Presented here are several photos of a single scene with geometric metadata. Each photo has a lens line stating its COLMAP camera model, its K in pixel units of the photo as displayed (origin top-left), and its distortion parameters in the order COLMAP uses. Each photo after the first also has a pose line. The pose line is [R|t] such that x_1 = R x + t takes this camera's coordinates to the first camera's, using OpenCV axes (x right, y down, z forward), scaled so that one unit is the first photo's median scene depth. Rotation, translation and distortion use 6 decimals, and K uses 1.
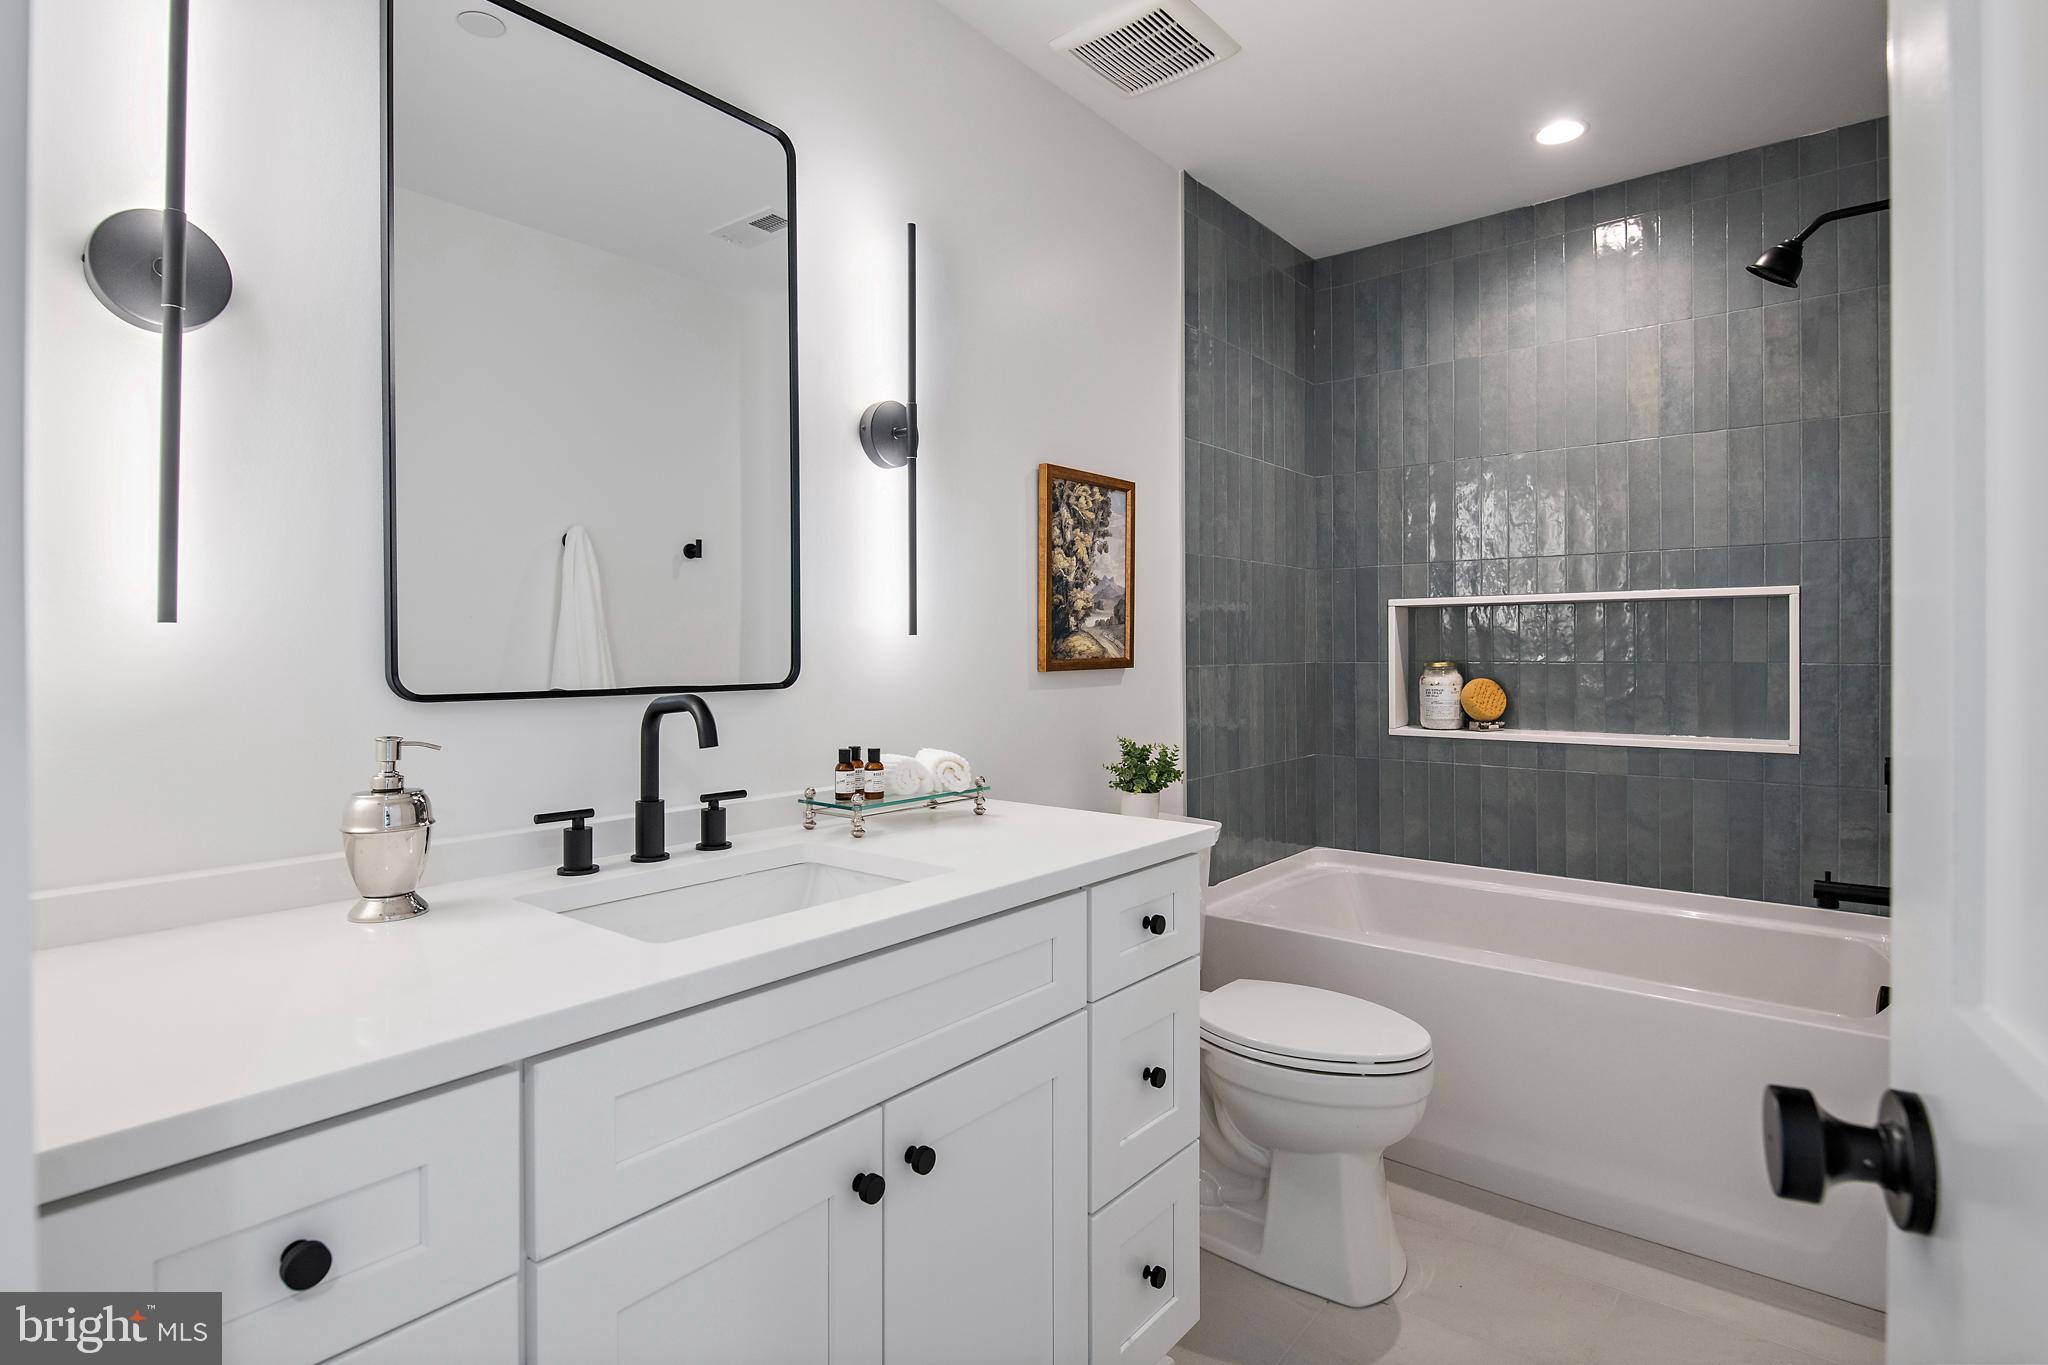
lens RADIAL K [[1042.1, 0, 1022.9], [0, 1042.1, 651.1], [0, 0, 1]] dist [0.000570, 0.000151]
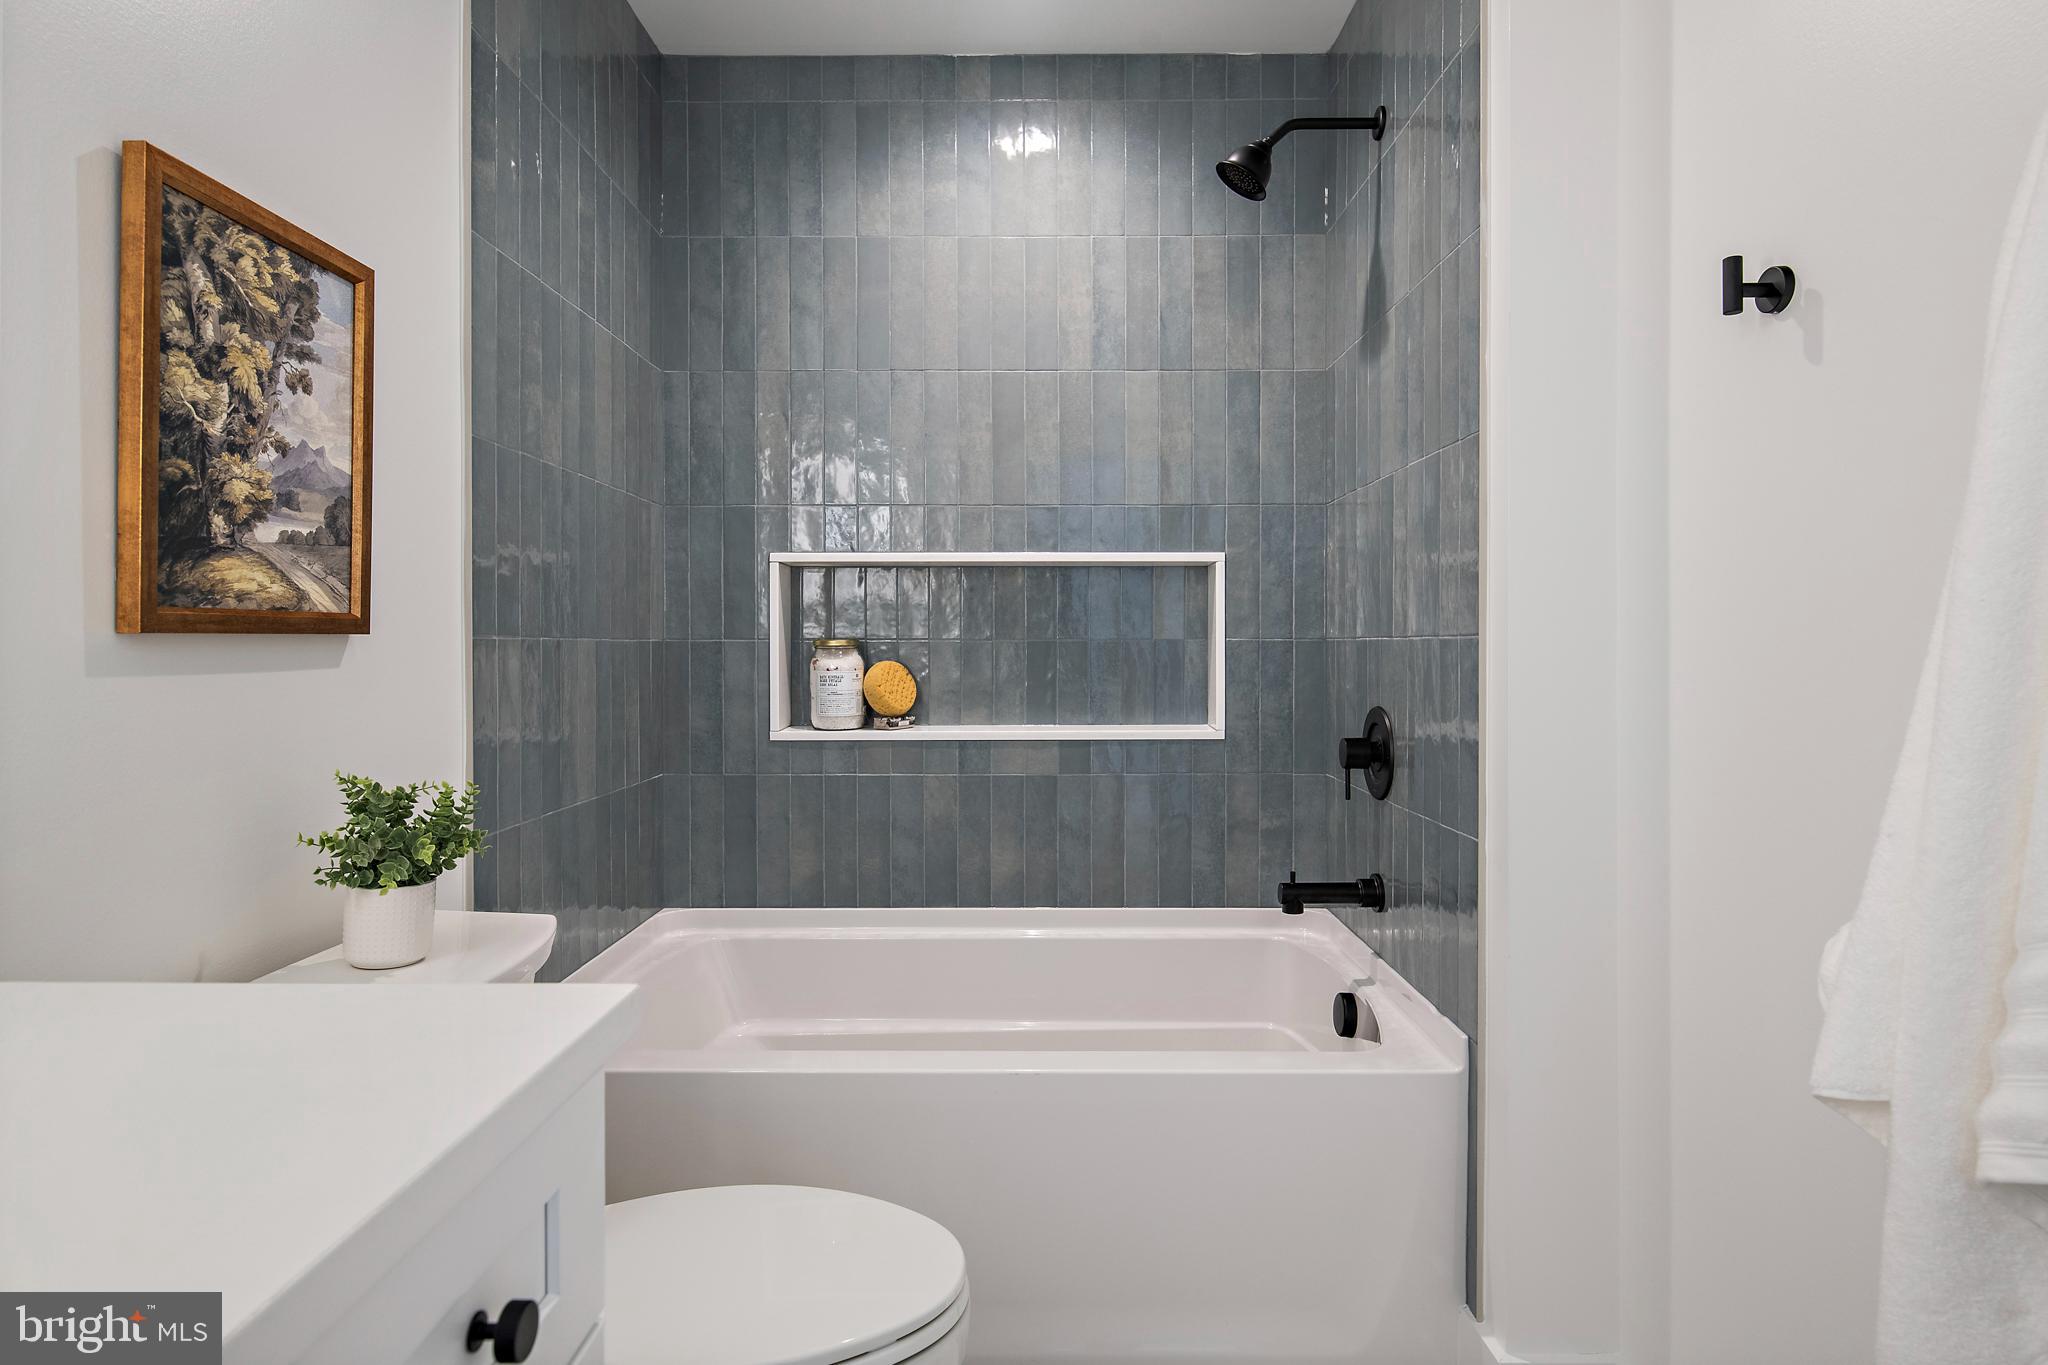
lens RADIAL K [[1085.8, 0, 1026.5], [0, 1085.8, 648.6], [0, 0, 1]] dist [0.019123, -0.017148]
pose [[0.778054, 0.003166, 0.628190, 0.020201], [-0.001195, 0.999993, -0.003559, 0.023200], [-0.628196, 0.002019, 0.778052, 0.364955]]
